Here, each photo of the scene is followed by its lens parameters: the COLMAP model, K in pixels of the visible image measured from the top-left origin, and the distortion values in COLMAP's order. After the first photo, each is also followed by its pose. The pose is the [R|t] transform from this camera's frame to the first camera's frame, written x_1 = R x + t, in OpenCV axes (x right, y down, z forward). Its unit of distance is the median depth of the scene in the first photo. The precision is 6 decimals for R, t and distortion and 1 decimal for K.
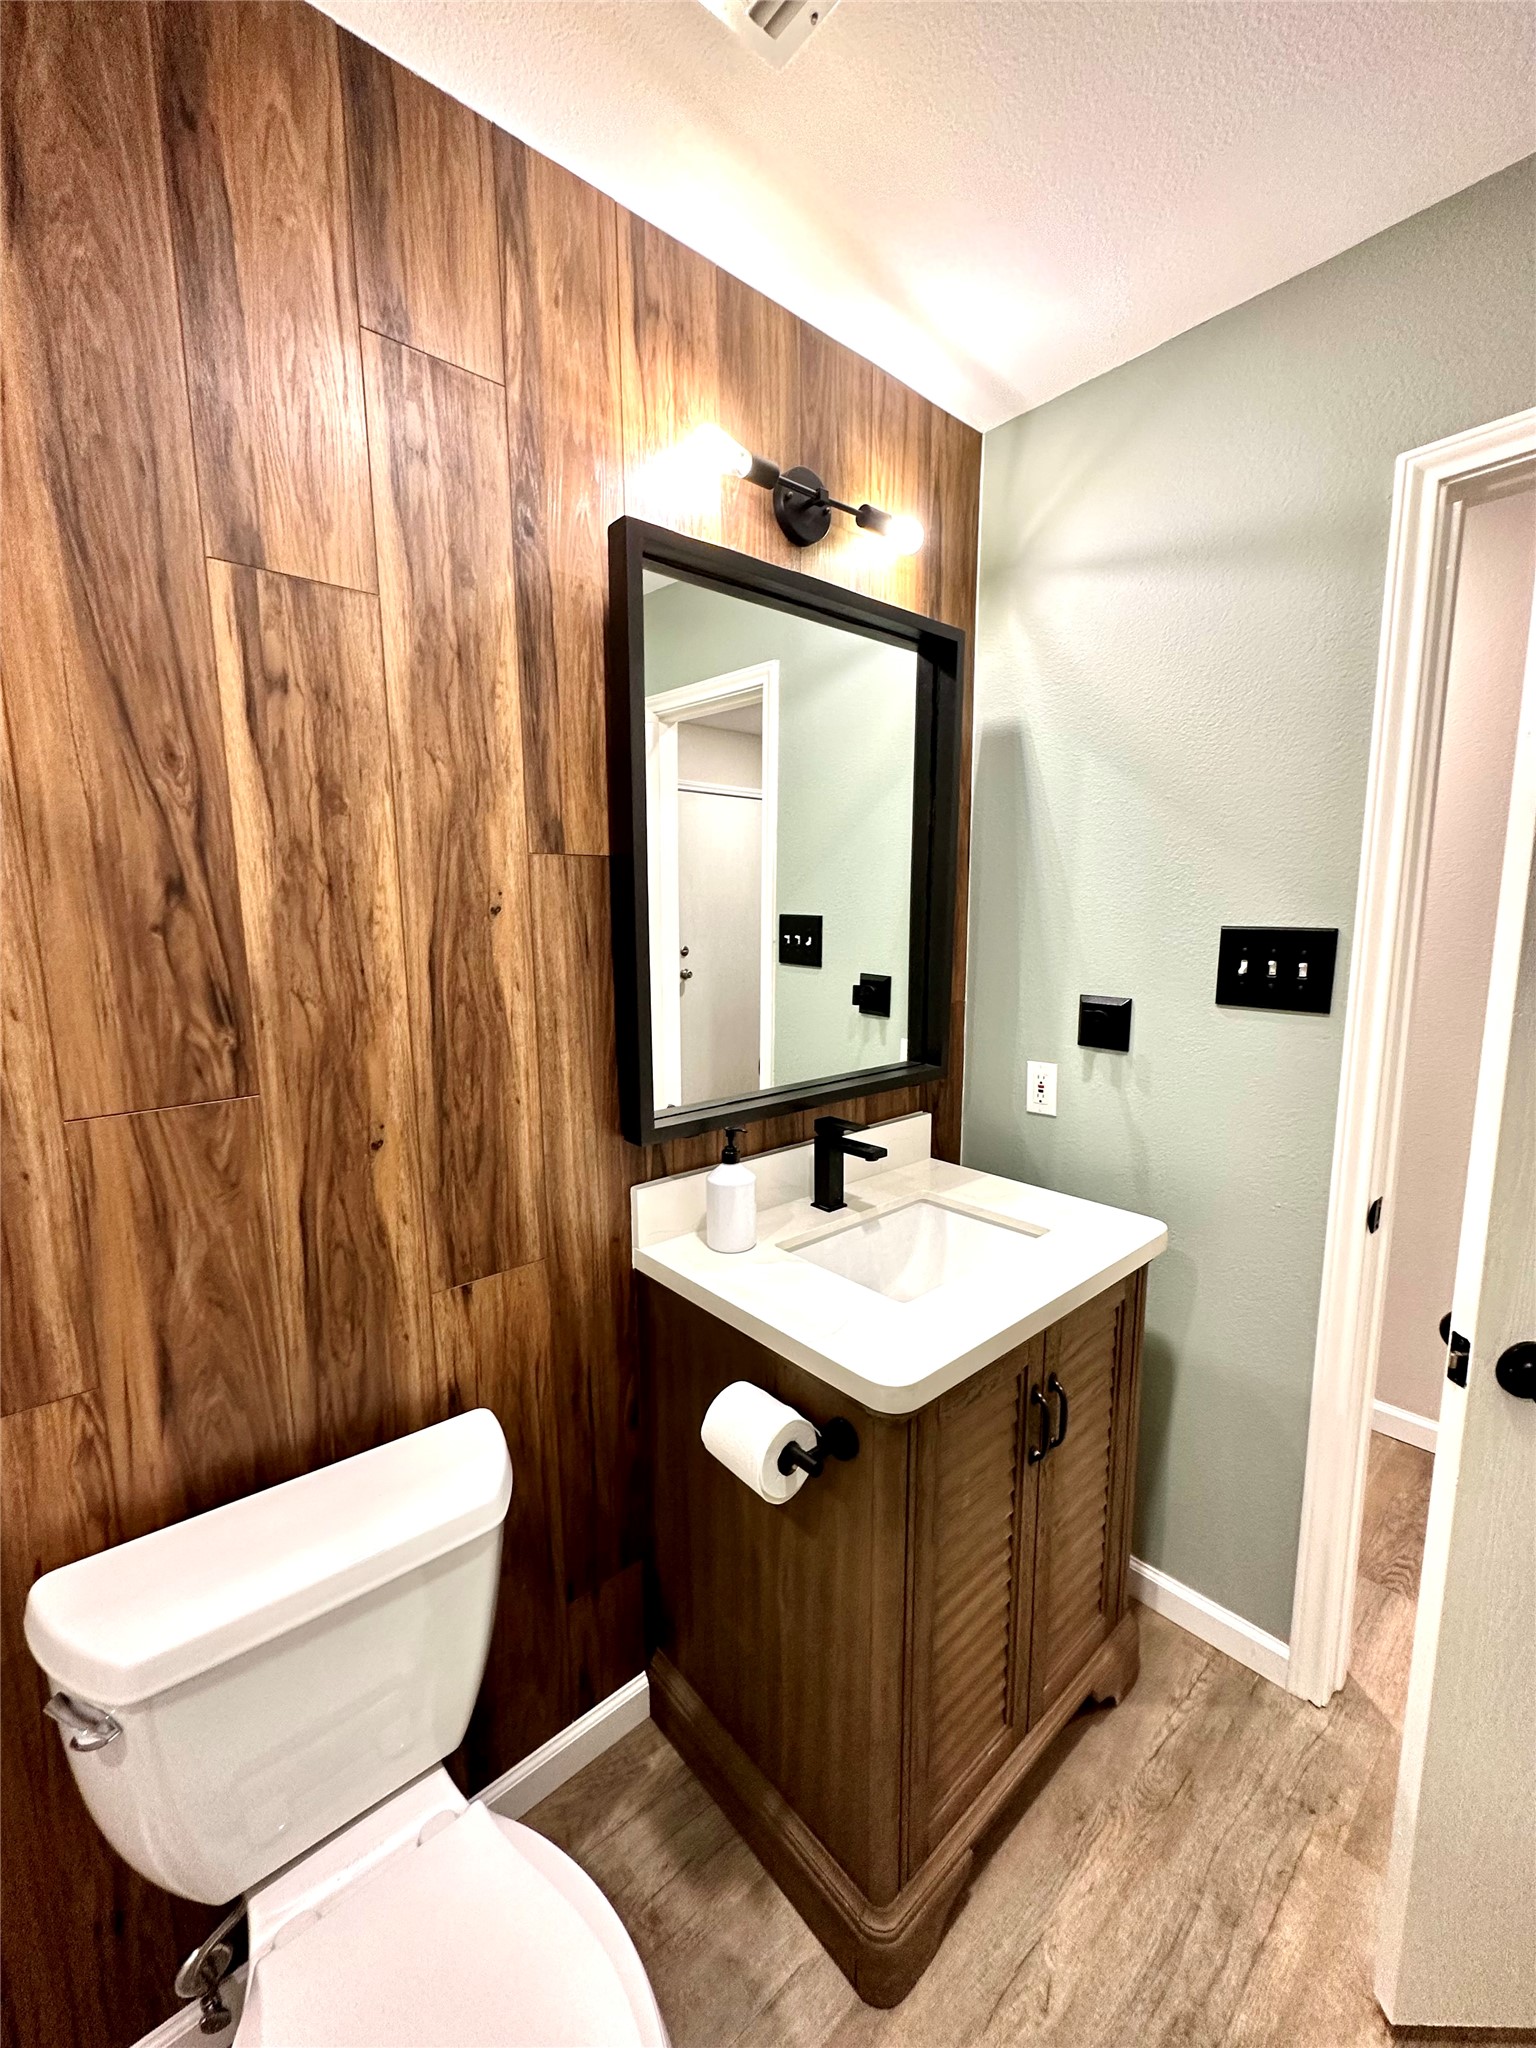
lens RADIAL K [[817.1, 0, 768.0], [0, 817.1, 1024.0], [0, 0, 1]] dist [-0.002540, 0.000717]
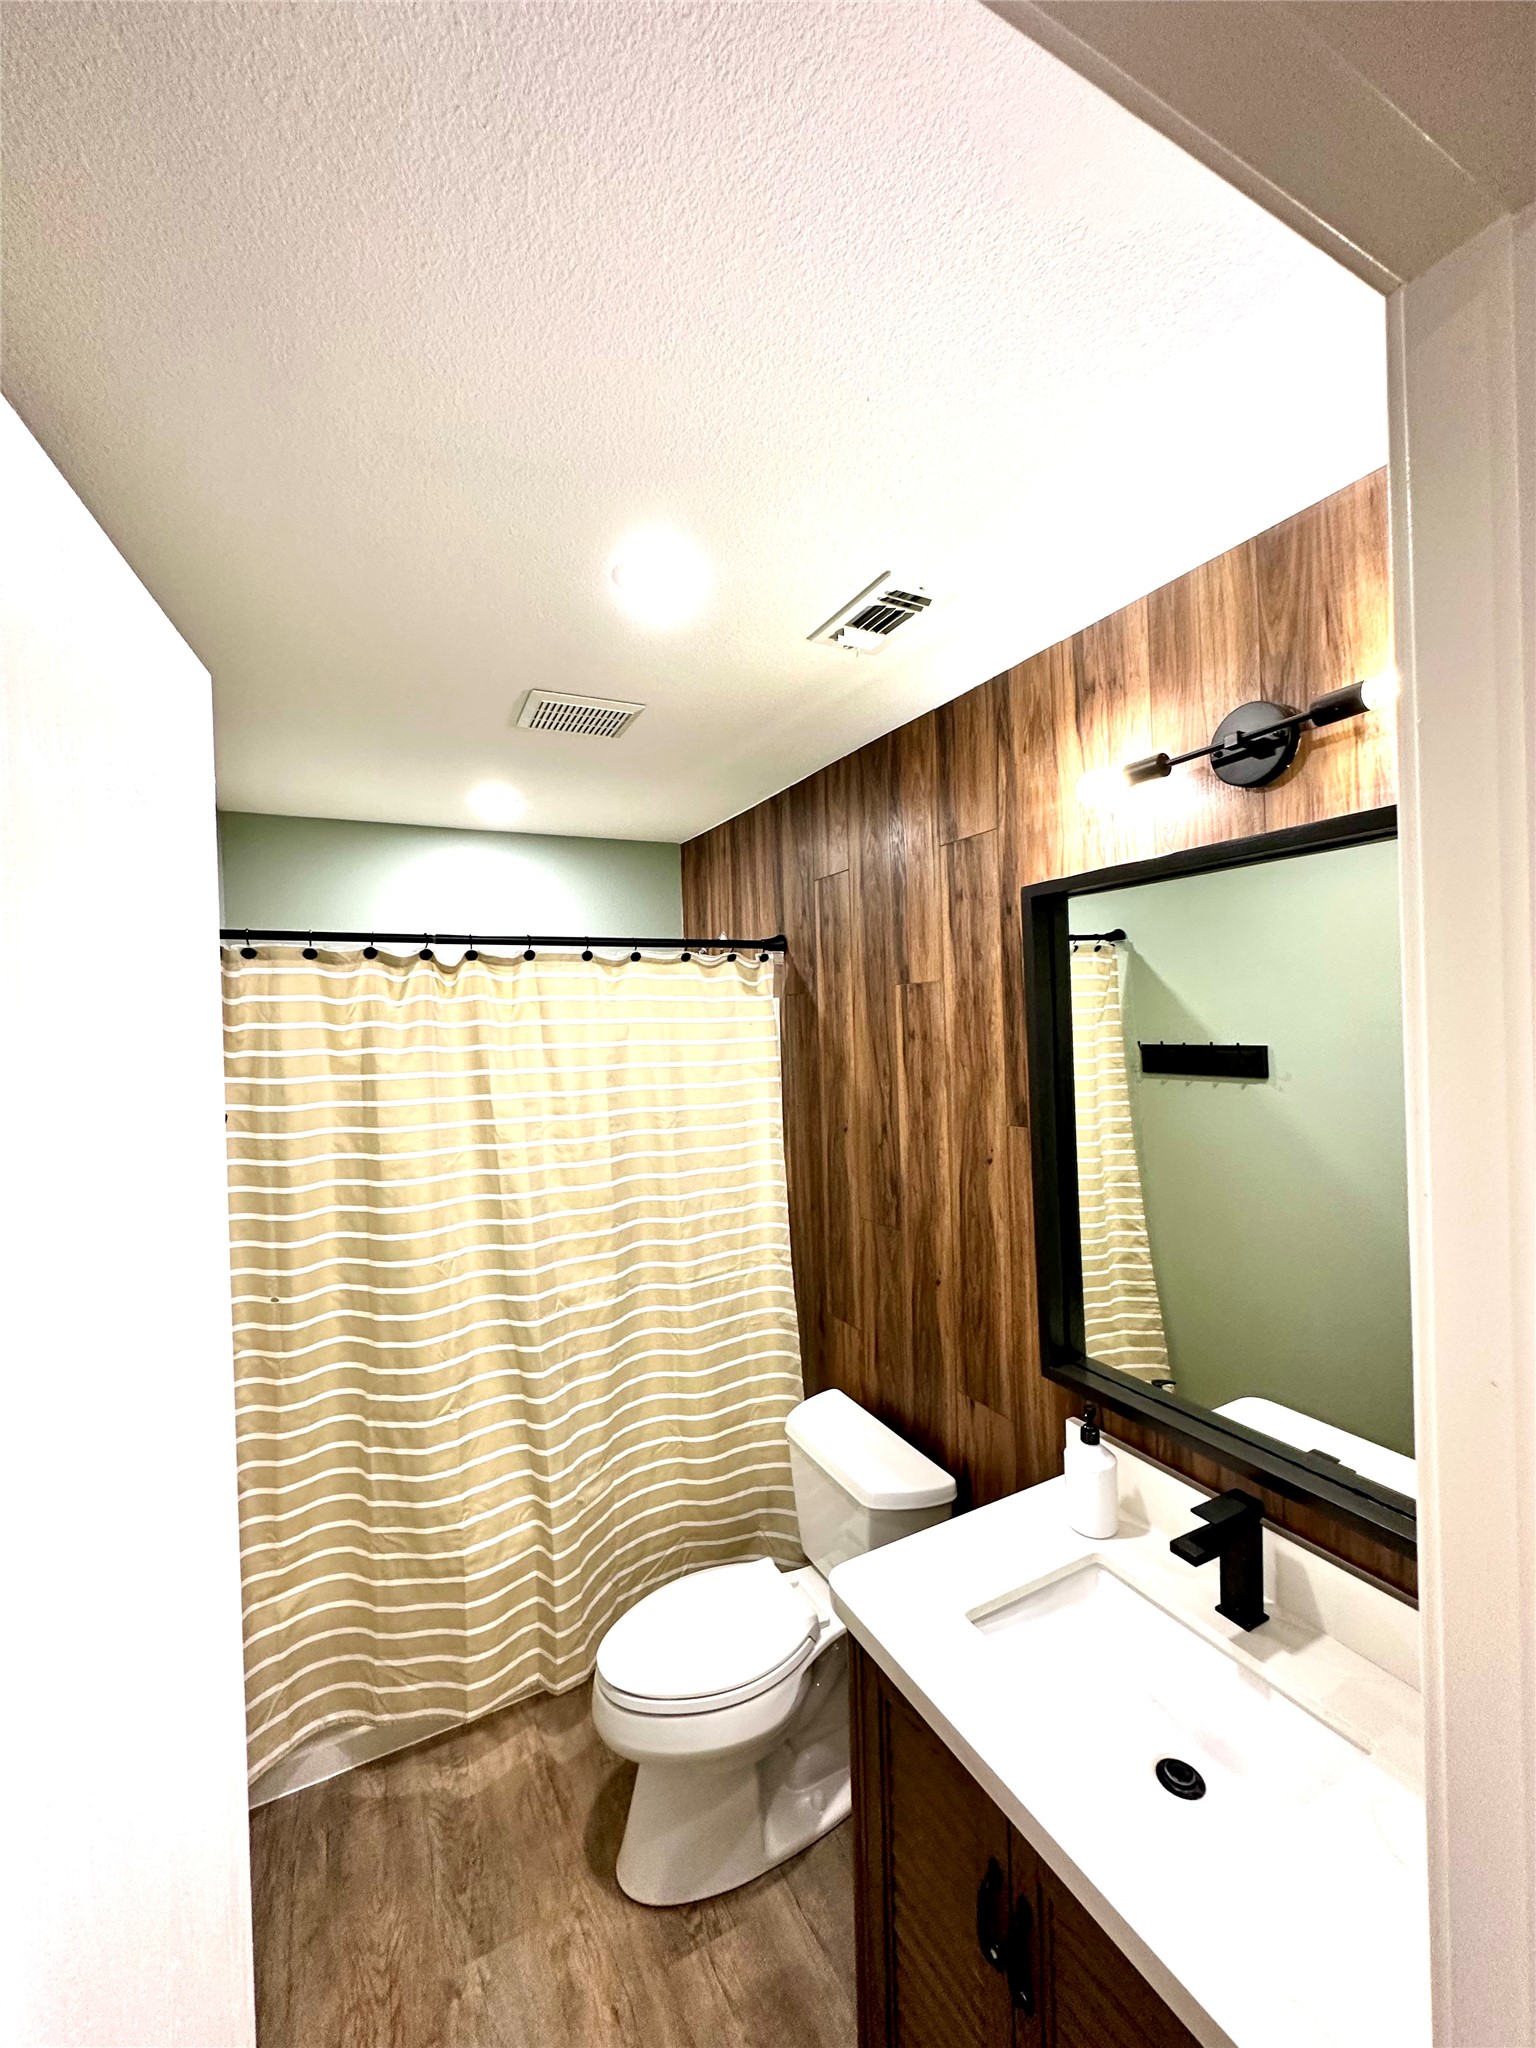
lens RADIAL K [[817.1, 0, 768.0], [0, 817.1, 1024.0], [0, 0, 1]] dist [-0.002540, 0.000717]
pose [[-0.233575, 0.023251, -0.972061, 1.208897], [-0.106407, 0.993099, 0.049322, -0.418977], [0.966499, 0.114955, -0.229489, 0.921828]]
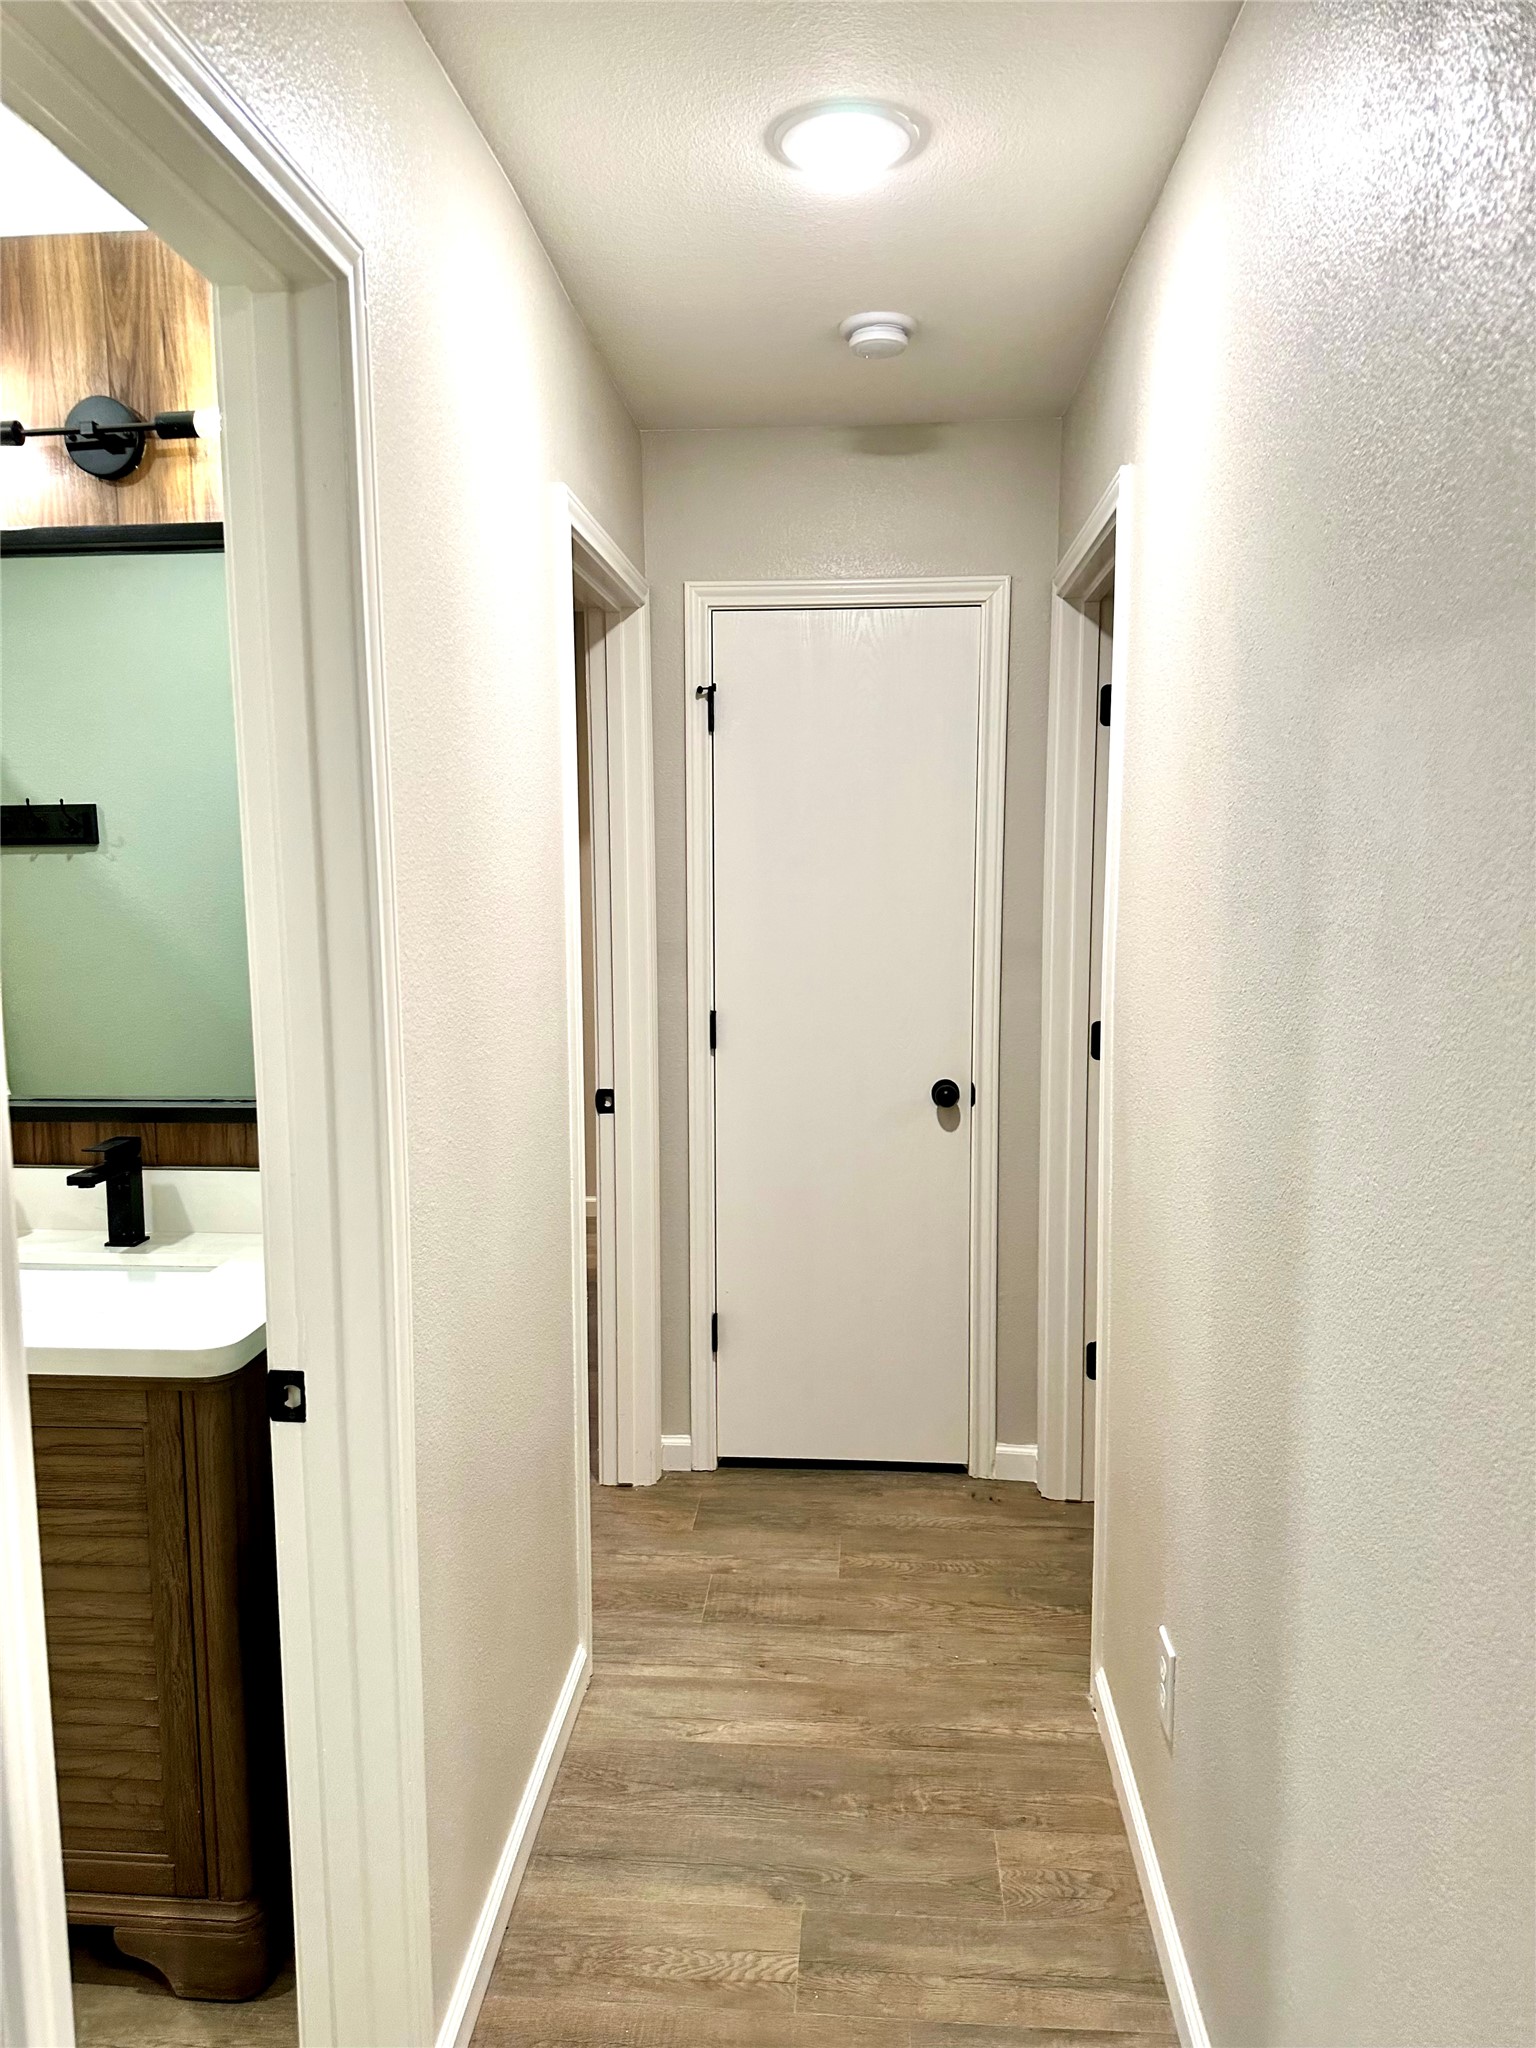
lens RADIAL K [[1439.4, 0, 755.6], [0, 1439.4, 1017.8], [0, 0, 1]] dist [0.058199, -0.073160]
pose [[0.692836, 0.090567, -0.715385, 2.119467], [-0.101480, 0.994454, 0.027616, -0.155084], [0.713919, 0.053464, 0.698184, 0.541934]]
